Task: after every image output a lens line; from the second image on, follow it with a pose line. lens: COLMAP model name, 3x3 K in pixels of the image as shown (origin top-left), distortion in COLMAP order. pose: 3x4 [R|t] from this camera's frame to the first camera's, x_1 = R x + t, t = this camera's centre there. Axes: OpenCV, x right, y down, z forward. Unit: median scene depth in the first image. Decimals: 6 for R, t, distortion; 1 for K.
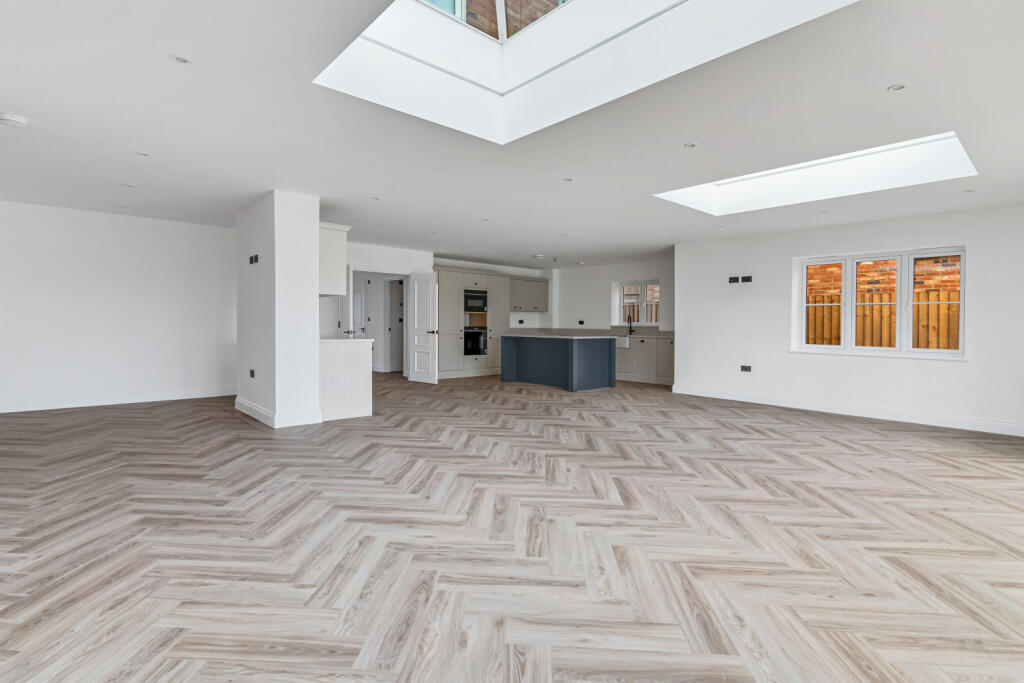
lens RADIAL K [[507.0, 0, 507.2], [0, 507.0, 331.9], [0, 0, 1]] dist [-0.005688, -0.001793]
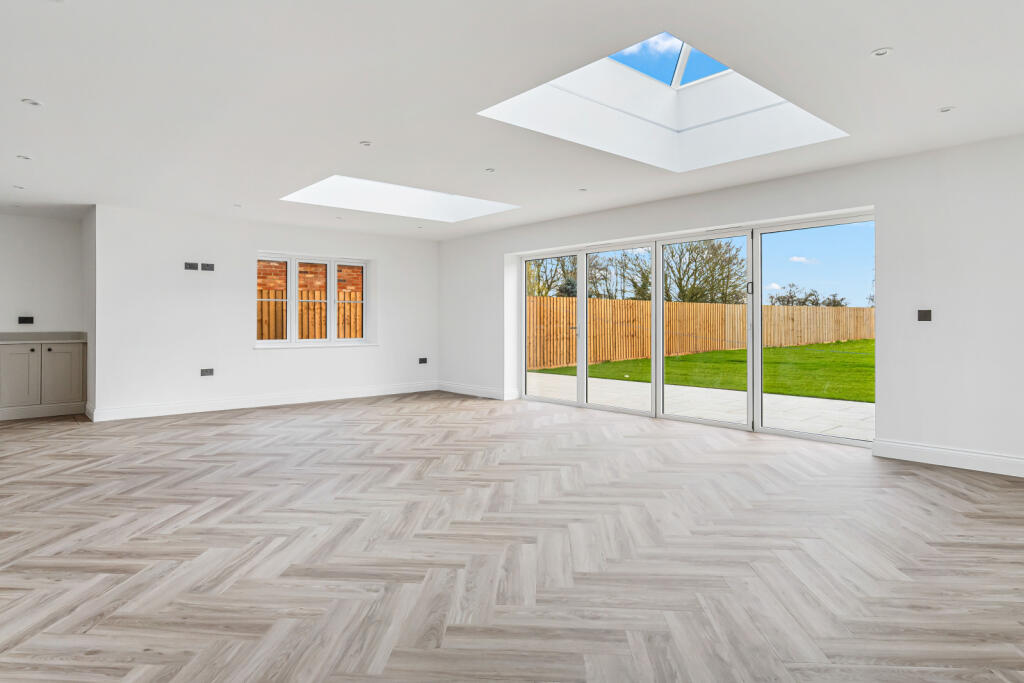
lens RADIAL K [[588.4, 0, 513.8], [0, 588.4, 337.1], [0, 0, 1]] dist [-0.016462, 0.002682]
pose [[-0.011698, -0.039068, 0.999168, -0.399781], [0.019322, 0.999041, 0.039289, -0.011896], [-0.999745, 0.019766, -0.010932, 0.381336]]
